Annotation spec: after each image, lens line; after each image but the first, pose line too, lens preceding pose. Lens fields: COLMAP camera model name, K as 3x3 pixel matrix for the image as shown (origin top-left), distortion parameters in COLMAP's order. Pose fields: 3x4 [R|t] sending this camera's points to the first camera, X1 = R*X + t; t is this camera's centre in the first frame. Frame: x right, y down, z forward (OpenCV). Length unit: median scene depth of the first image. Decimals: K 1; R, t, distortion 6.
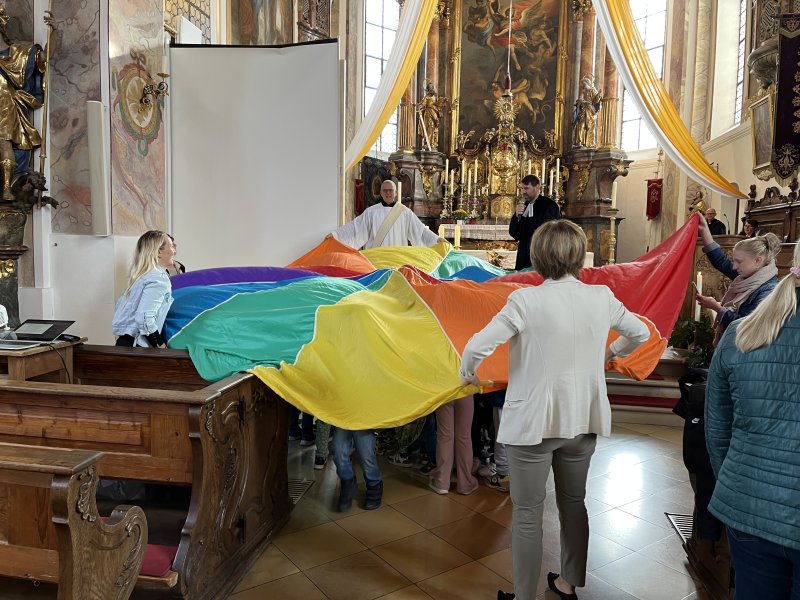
lens RADIAL K [[621.3, 0, 400.0], [0, 621.3, 300.0], [0, 0, 1]] dist [0.063574, -0.082862]
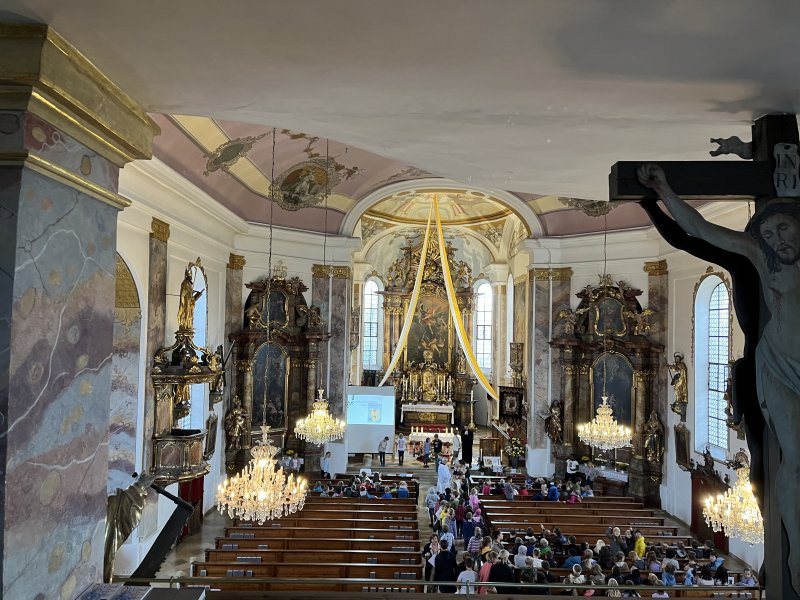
lens RADIAL K [[621.3, 0, 400.0], [0, 621.3, 300.0], [0, 0, 1]] dist [0.063574, -0.082862]
pose [[0.986620, 0.010787, 0.162682, -0.322566], [0.012446, 0.989914, -0.141120, -0.177811], [-0.162563, 0.141256, 0.976535, -1.317339]]
